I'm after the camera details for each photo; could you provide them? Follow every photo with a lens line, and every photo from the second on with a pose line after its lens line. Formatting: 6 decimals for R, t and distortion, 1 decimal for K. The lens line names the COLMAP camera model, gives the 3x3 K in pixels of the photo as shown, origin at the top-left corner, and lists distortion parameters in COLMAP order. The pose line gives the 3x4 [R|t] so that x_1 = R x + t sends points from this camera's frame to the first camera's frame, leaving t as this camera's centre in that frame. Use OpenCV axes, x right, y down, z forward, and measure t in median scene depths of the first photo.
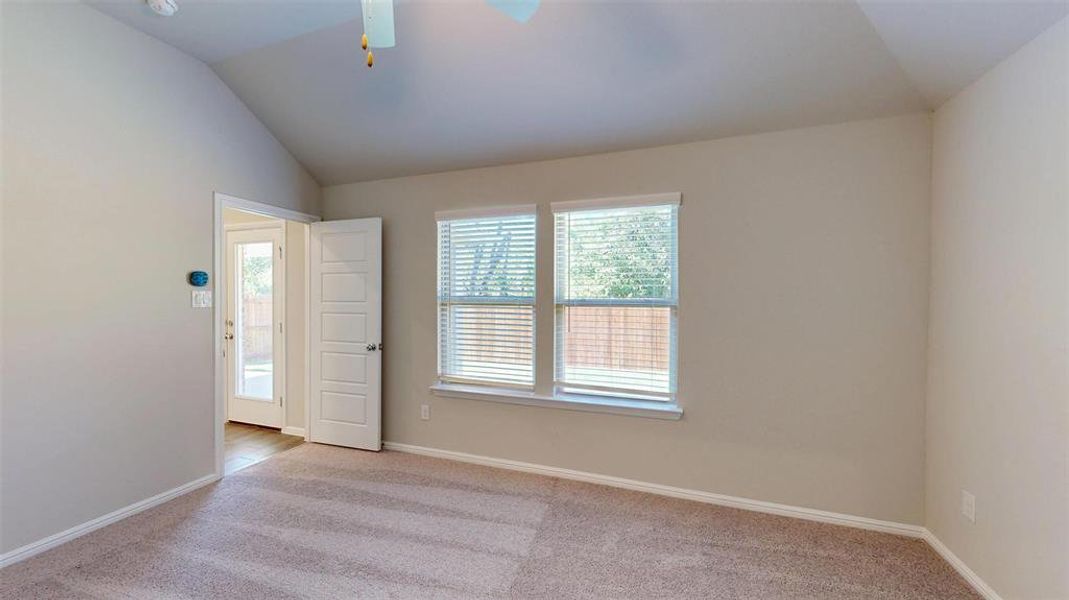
lens RADIAL K [[391.7, 0, 539.2], [0, 391.7, 299.7], [0, 0, 1]] dist [-0.001333, 0.000464]
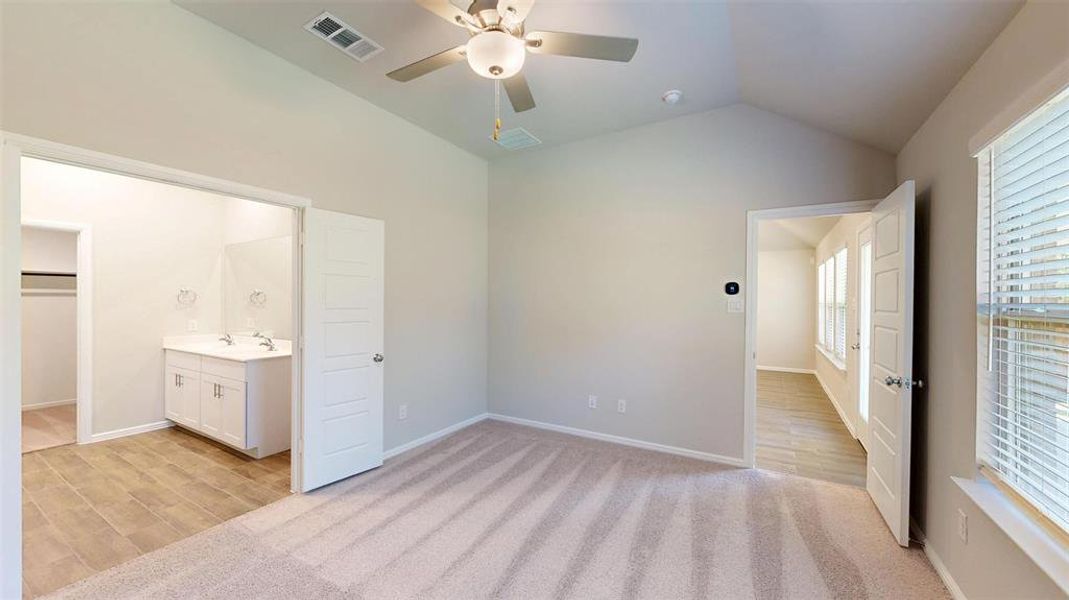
lens RADIAL K [[391.7, 0, 531.6], [0, 391.7, 305.6], [0, 0, 1]] dist [-0.001333, 0.000464]
pose [[-0.214207, 0.006148, -0.976769, 0.411969], [-0.014653, 0.999847, 0.009506, -0.003561], [0.976678, 0.016349, -0.214084, 0.654517]]
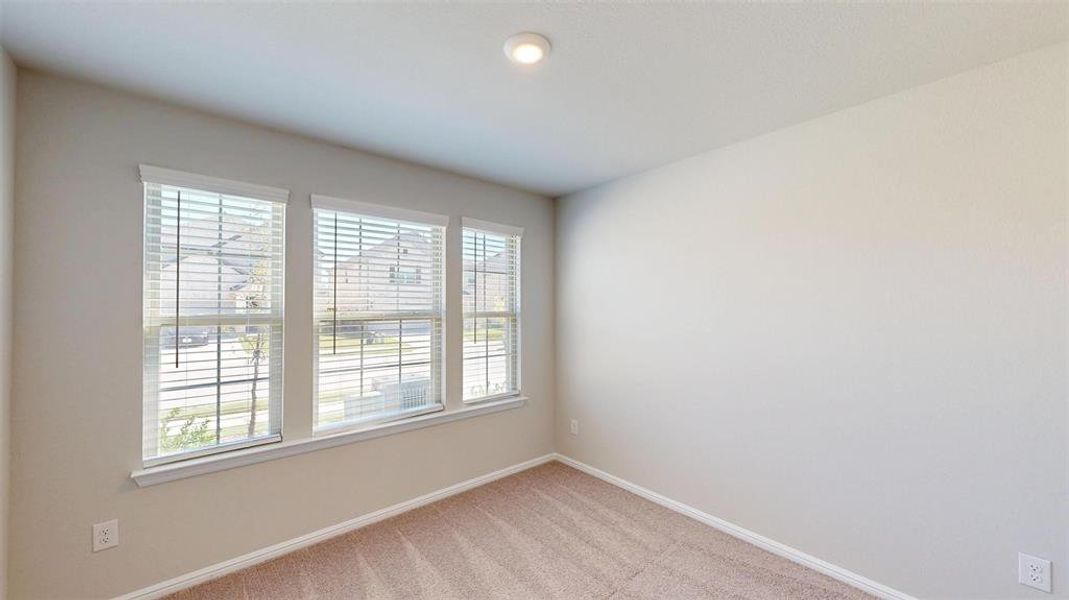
lens RADIAL K [[391.7, 0, 529.5], [0, 391.7, 300.4], [0, 0, 1]] dist [-0.001333, 0.000464]
pose [[0.509396, 0.005651, 0.860514, -0.428210], [0.010220, 0.999868, -0.012616, -0.016796], [-0.860472, 0.015221, 0.509271, 0.219063]]
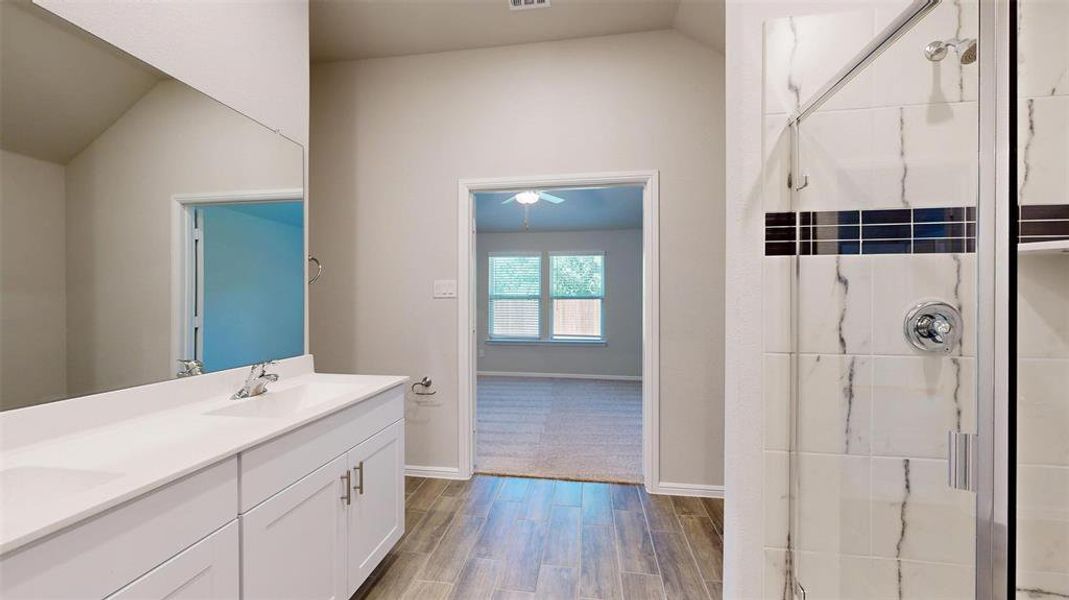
lens RADIAL K [[391.7, 0, 534.2], [0, 391.7, 300.6], [0, 0, 1]] dist [-0.001333, 0.000464]
pose [[0.983903, -0.001754, 0.178692, -0.437752], [0.004019, 0.999916, -0.012311, 0.054072], [-0.178656, 0.012831, 0.983828, -1.139073]]
